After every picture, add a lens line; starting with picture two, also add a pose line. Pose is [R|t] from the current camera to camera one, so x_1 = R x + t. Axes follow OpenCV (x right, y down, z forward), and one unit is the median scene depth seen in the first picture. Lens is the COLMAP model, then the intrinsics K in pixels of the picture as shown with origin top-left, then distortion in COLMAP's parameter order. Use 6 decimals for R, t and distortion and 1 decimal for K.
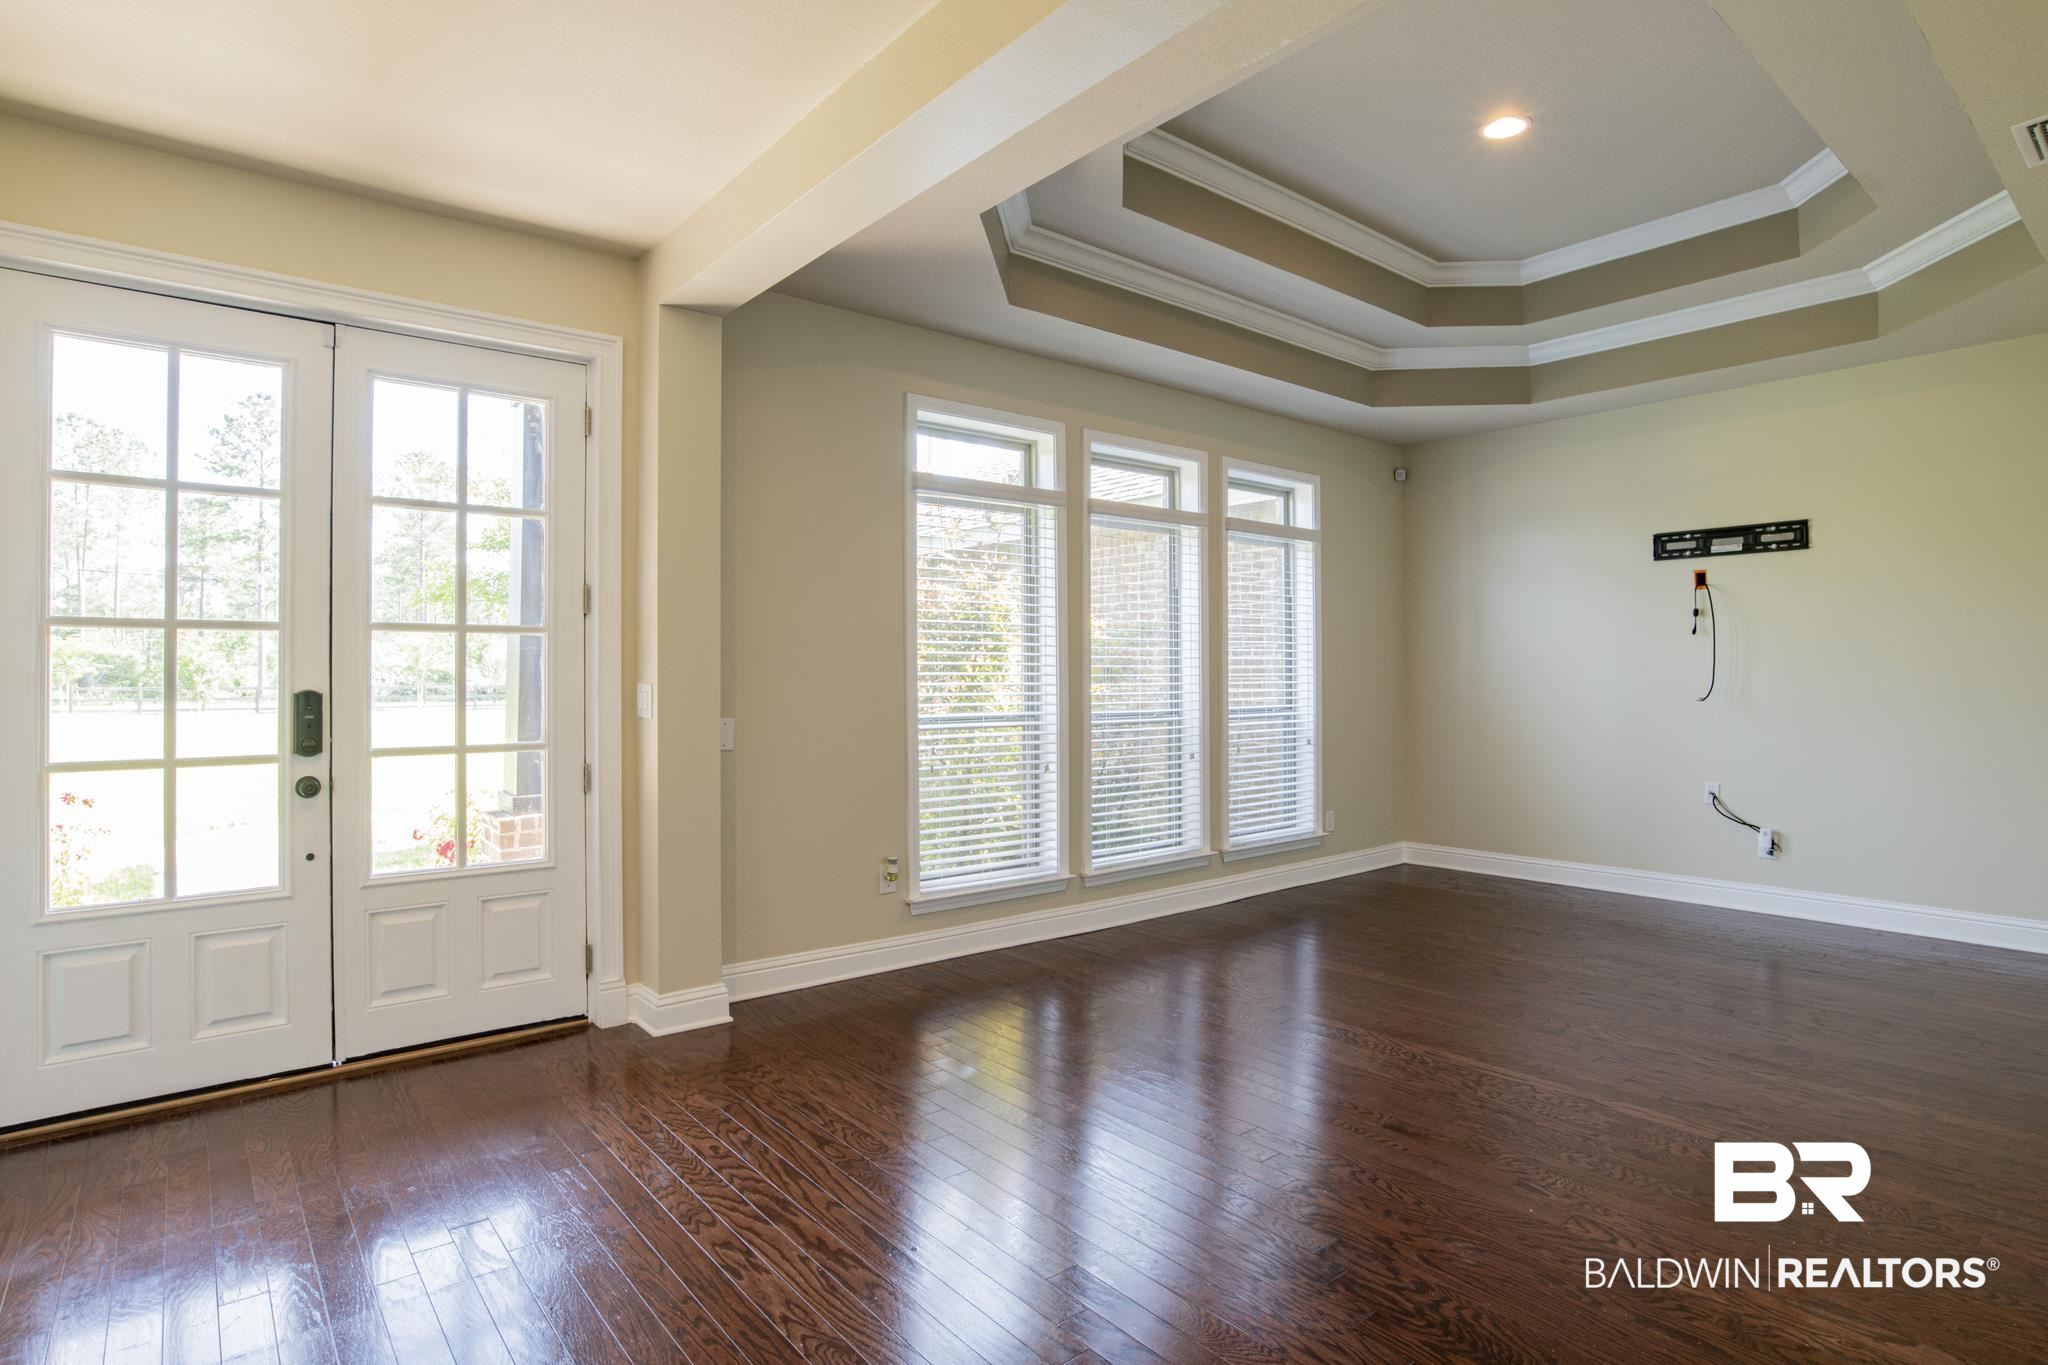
lens RADIAL K [[1100.4, 0, 1026.8], [0, 1100.4, 660.9], [0, 0, 1]] dist [-0.002426, 0.000769]
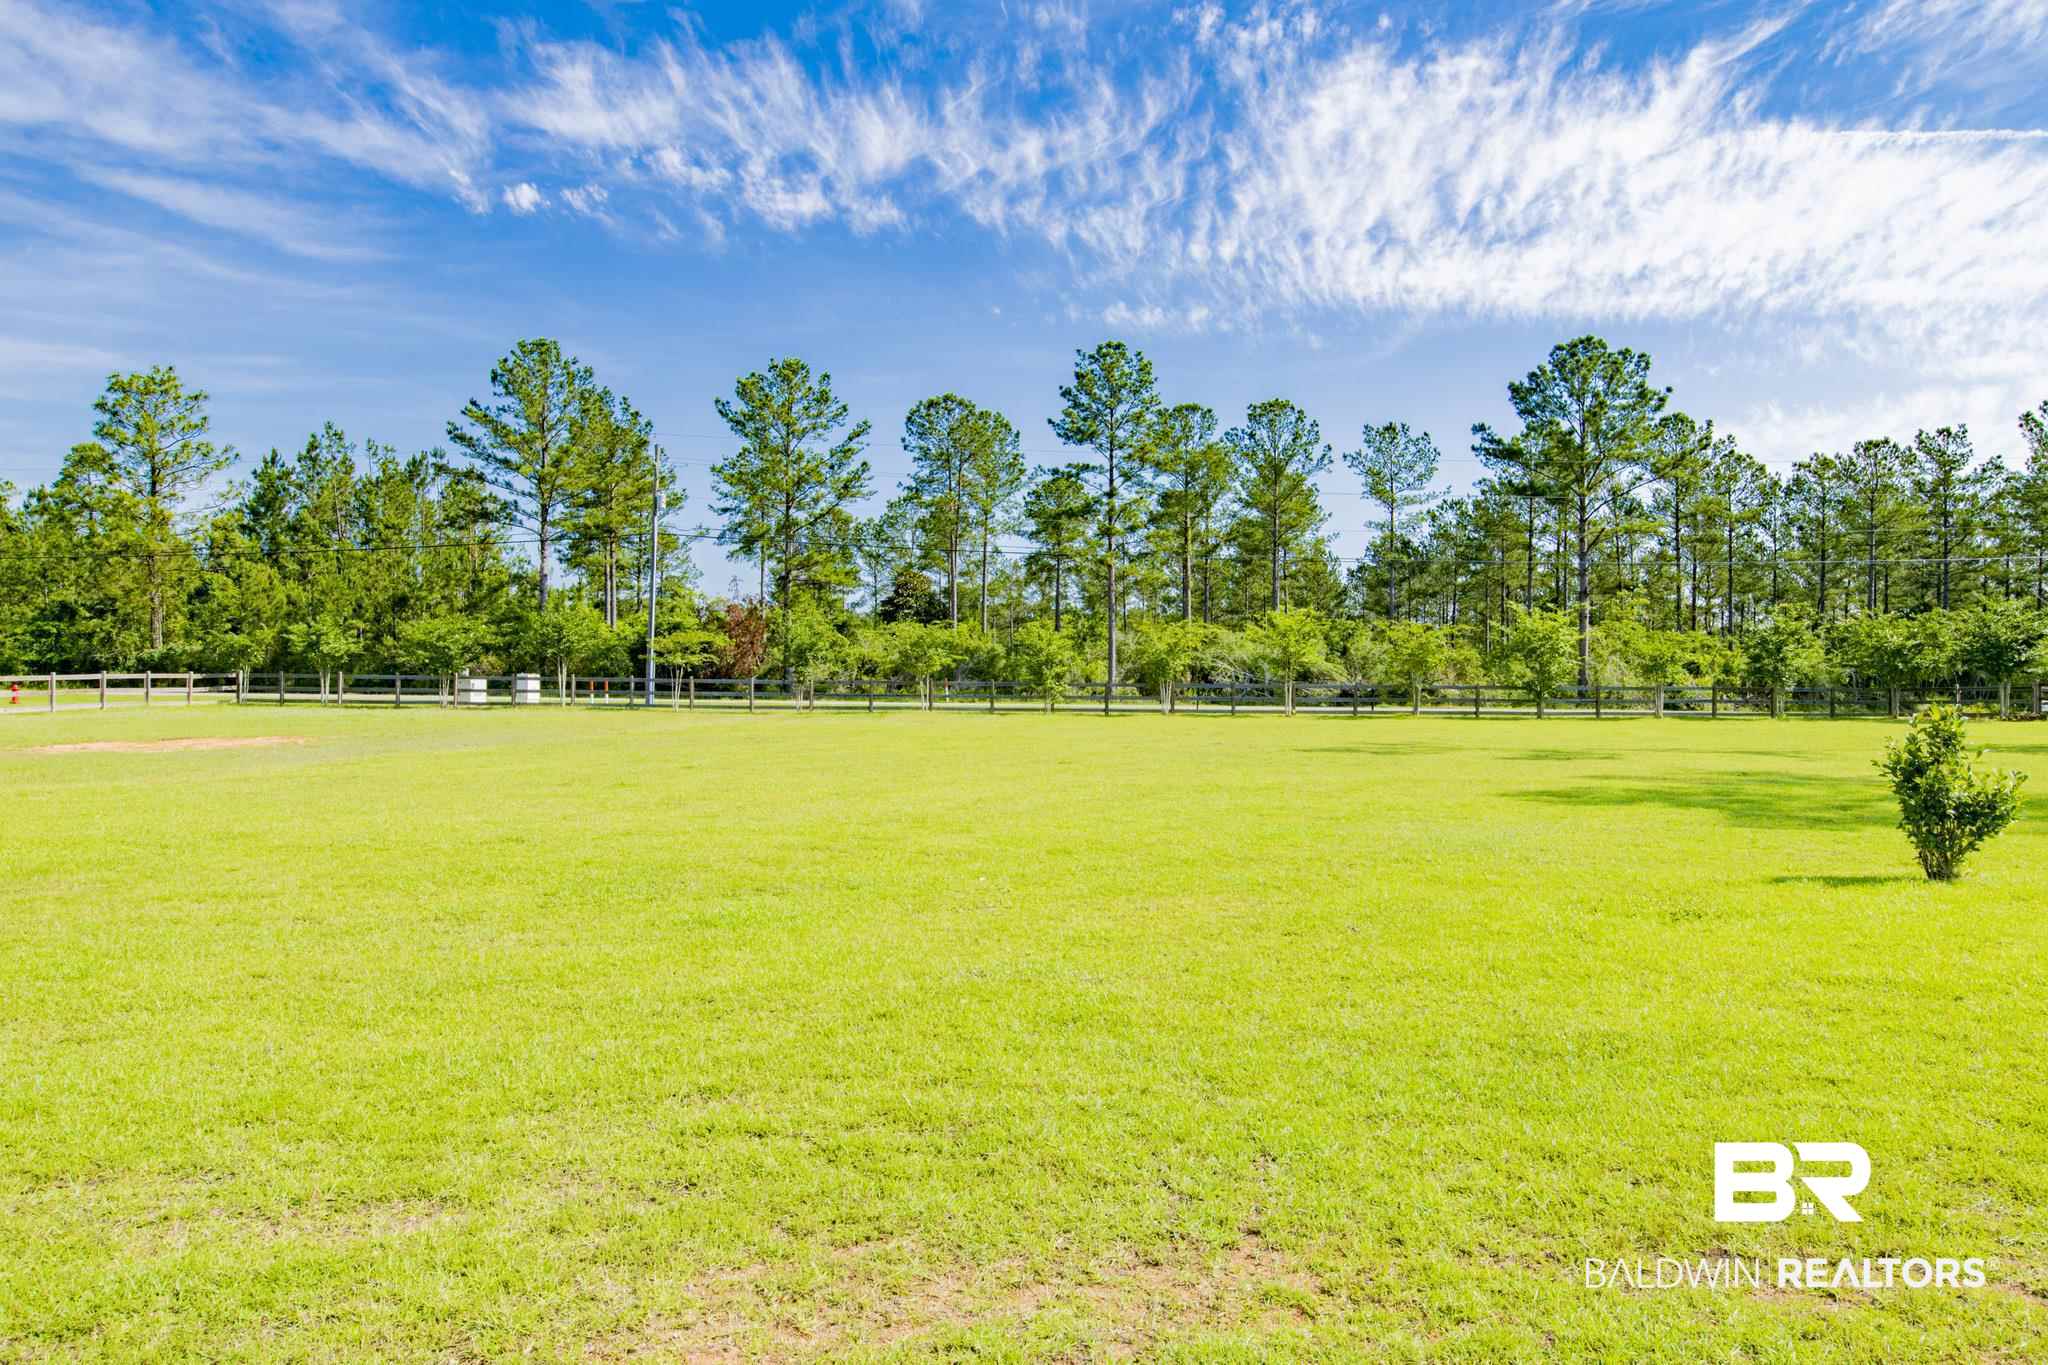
lens RADIAL K [[1100.4, 0, 1023.1], [0, 1100.4, 680.3], [0, 0, 1]] dist [-0.002426, 0.000769]
pose [[0.773219, 0.005277, -0.634117, -0.211588], [0.000144, 0.999964, 0.008497, 0.013080], [0.634139, -0.006662, 0.773190, 0.302430]]
